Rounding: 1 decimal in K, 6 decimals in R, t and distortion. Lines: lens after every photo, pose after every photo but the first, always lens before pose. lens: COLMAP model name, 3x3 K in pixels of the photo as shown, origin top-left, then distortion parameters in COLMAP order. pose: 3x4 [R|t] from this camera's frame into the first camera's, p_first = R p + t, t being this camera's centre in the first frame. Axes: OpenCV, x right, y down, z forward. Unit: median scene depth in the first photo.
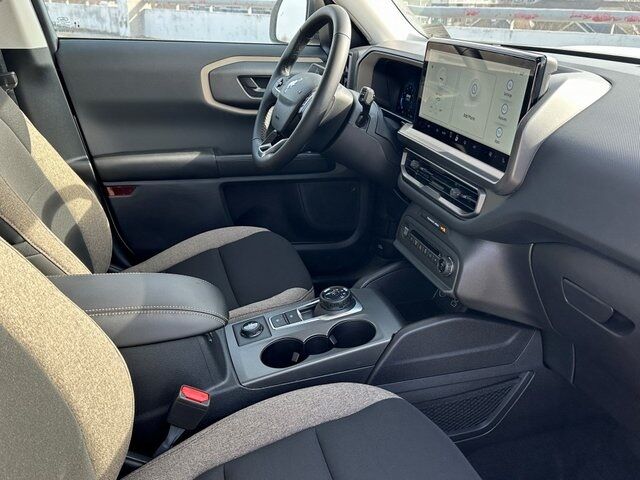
lens RADIAL K [[573.9, 0, 318.1], [0, 573.9, 237.7], [0, 0, 1]] dist [0.078347, -0.053196]
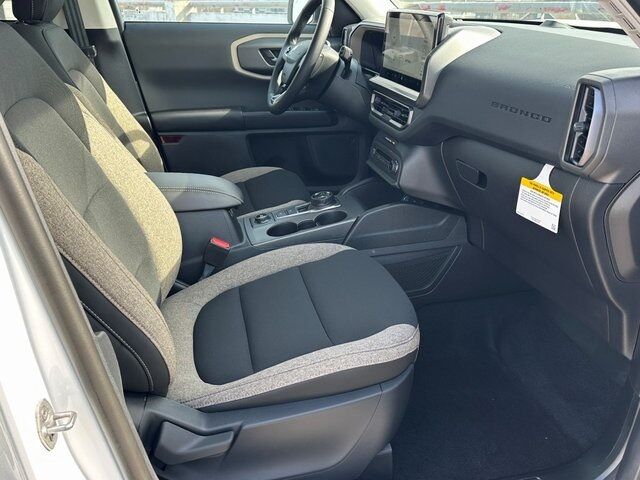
lens RADIAL K [[573.9, 0, 322.1], [0, 573.9, 240.6], [0, 0, 1]] dist [0.078347, -0.053196]
pose [[0.997789, 0.000330, -0.066459, 0.119951], [0.000146, 0.999974, 0.007154, 0.192140], [0.066459, -0.007148, 0.997764, -0.386538]]
